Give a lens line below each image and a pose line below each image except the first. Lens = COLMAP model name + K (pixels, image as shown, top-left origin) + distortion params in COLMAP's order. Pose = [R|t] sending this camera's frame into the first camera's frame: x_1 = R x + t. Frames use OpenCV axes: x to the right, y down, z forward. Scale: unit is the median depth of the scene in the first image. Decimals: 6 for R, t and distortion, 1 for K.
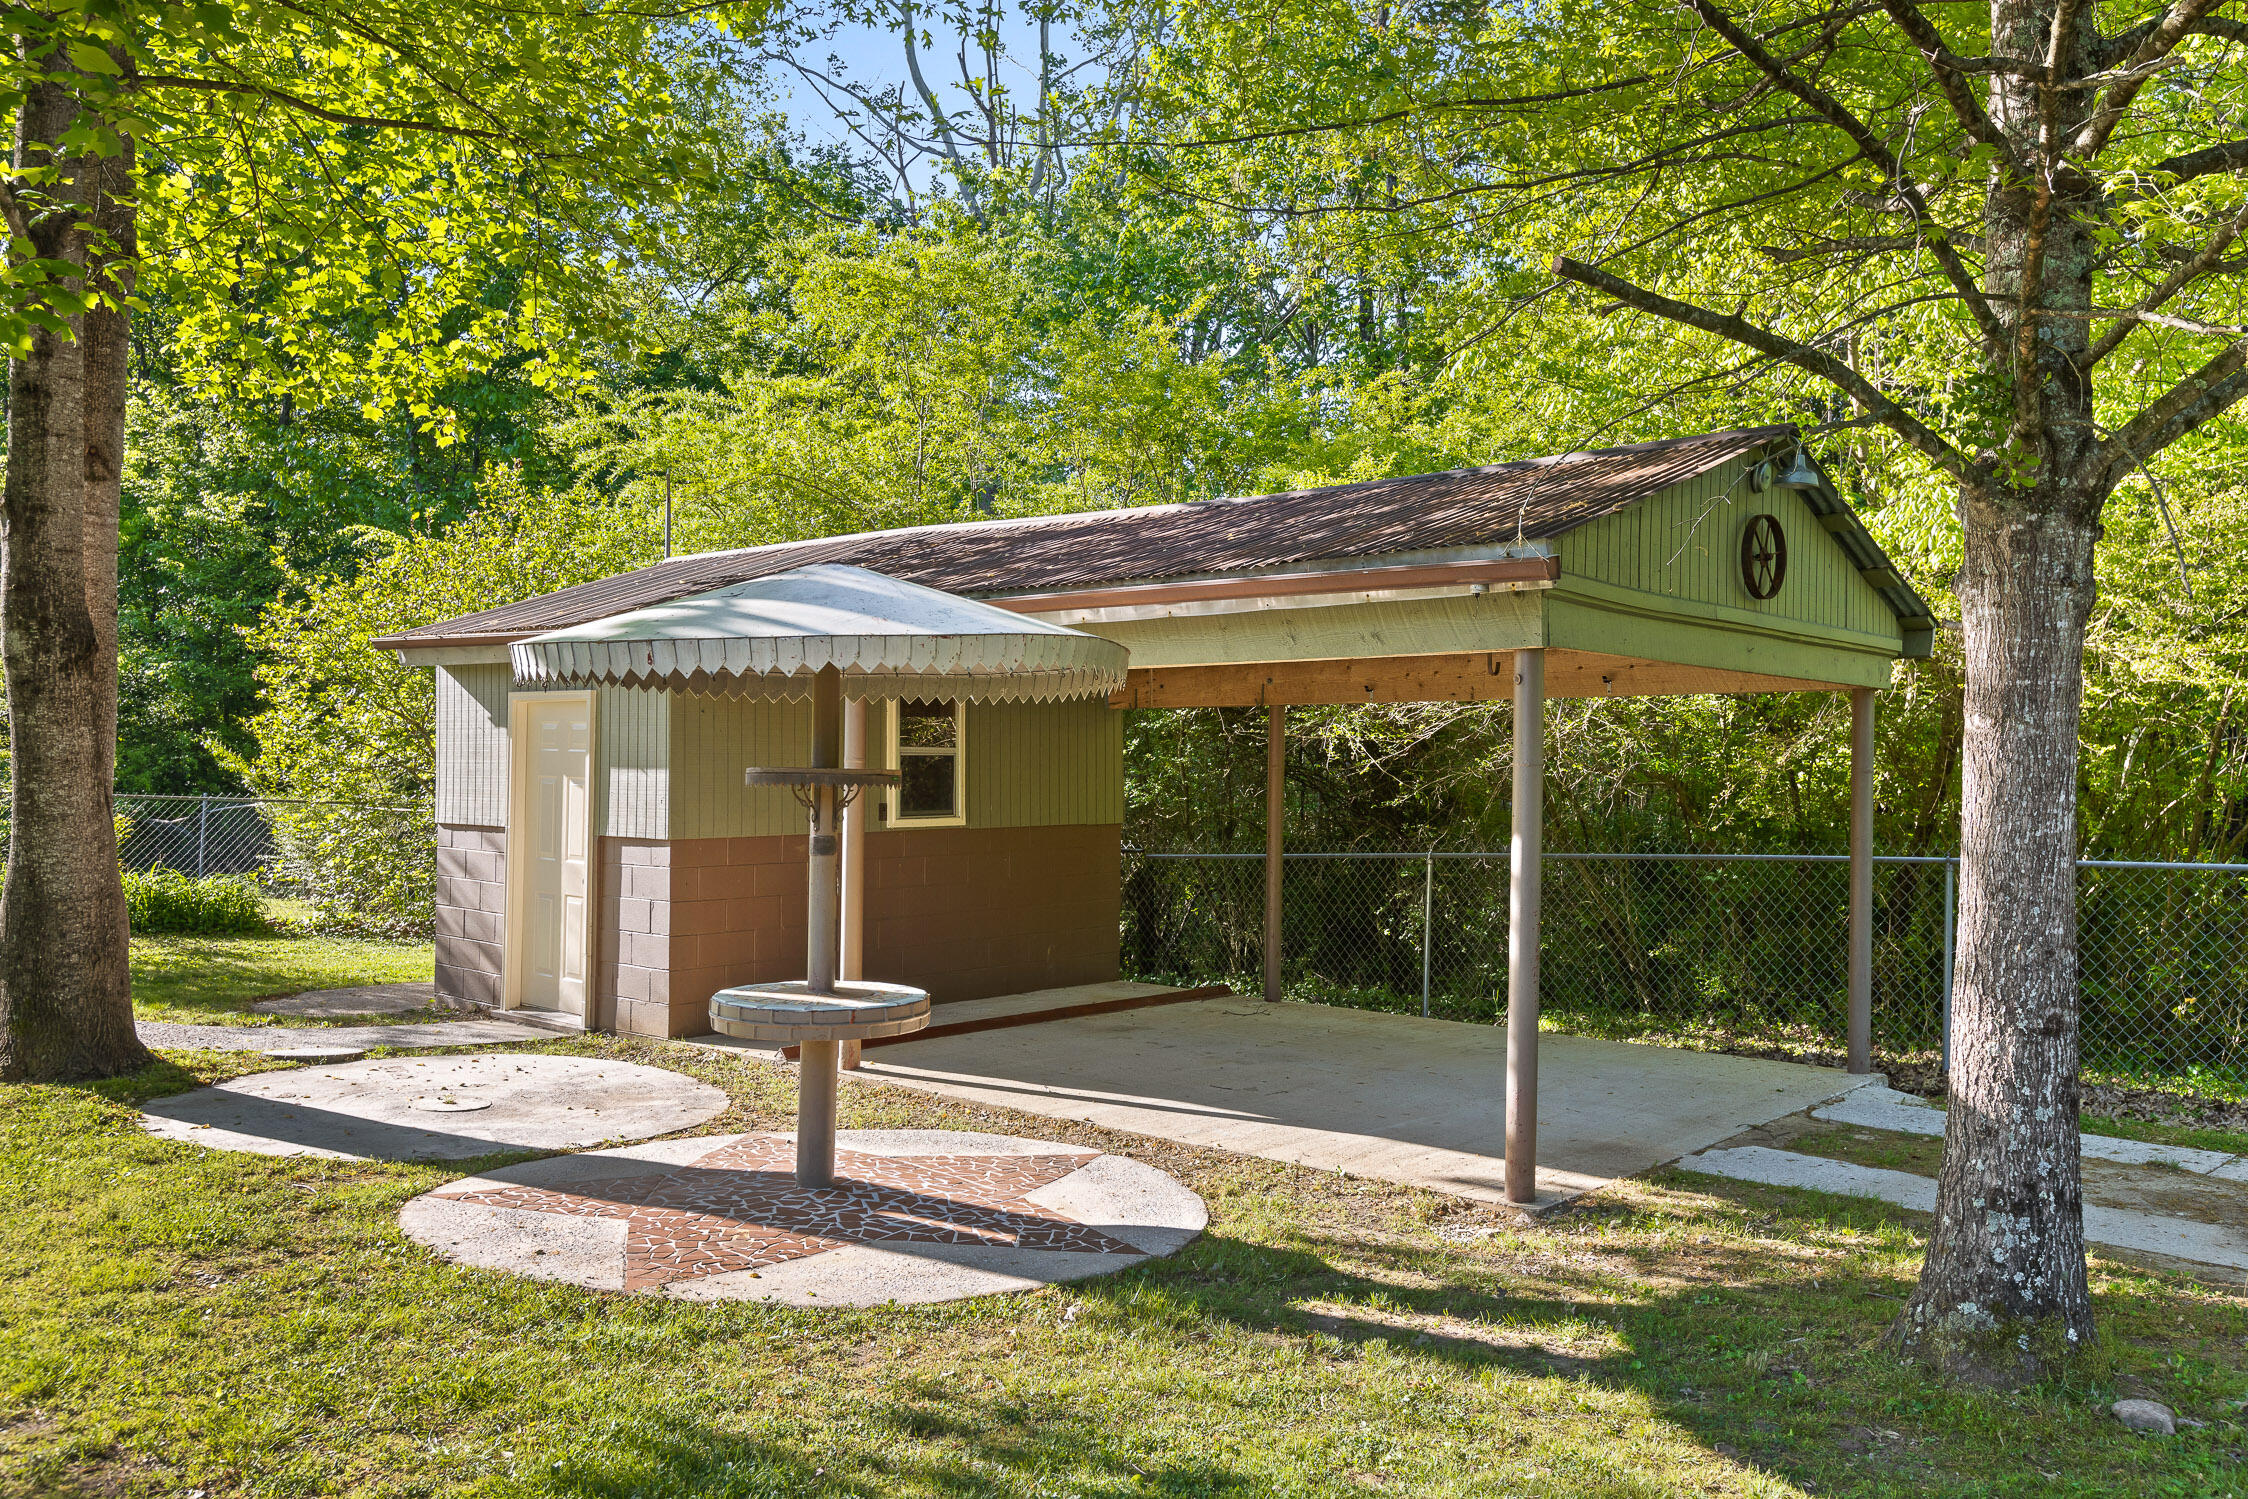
lens RADIAL K [[1870.0, 0, 1125.2], [0, 1870.0, 750.8], [0, 0, 1]] dist [0.005105, 0.003850]
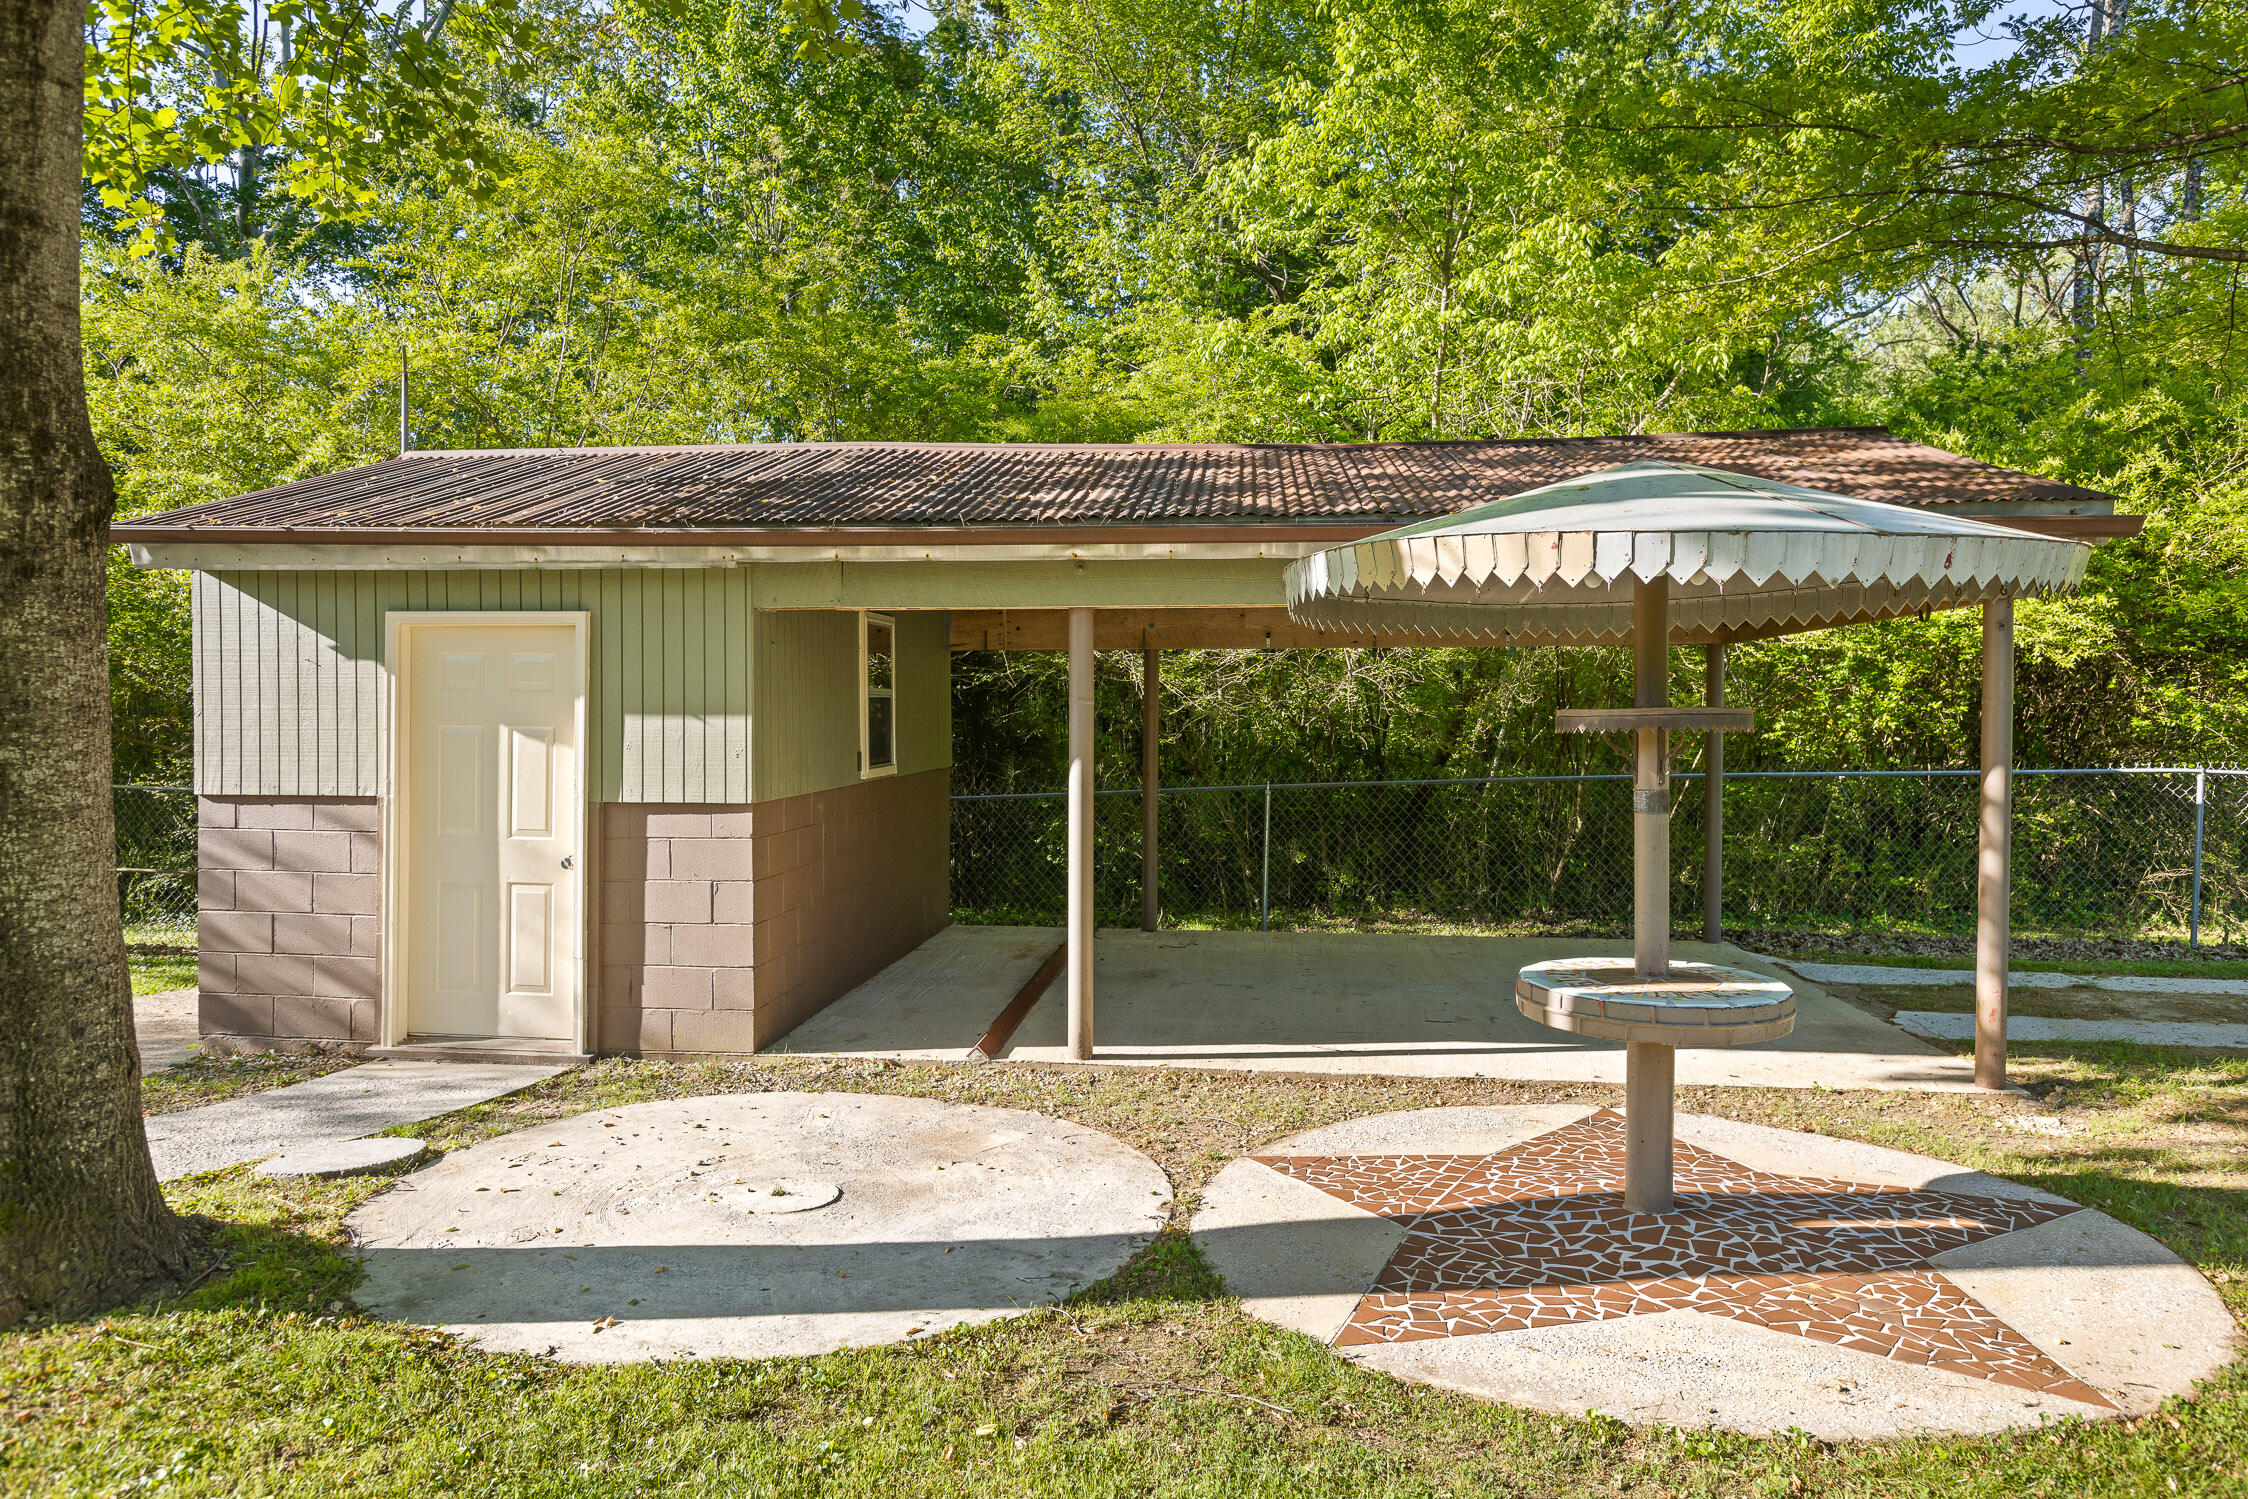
lens RADIAL K [[1432.7, 0, 1126.6], [0, 1432.7, 756.4], [0, 0, 1]] dist [0.006600, -0.003400]
pose [[0.800388, -0.022962, 0.599042, -0.754532], [0.001928, 0.999360, 0.035731, 0.009308], [-0.599479, -0.027444, 0.799920, 0.657656]]
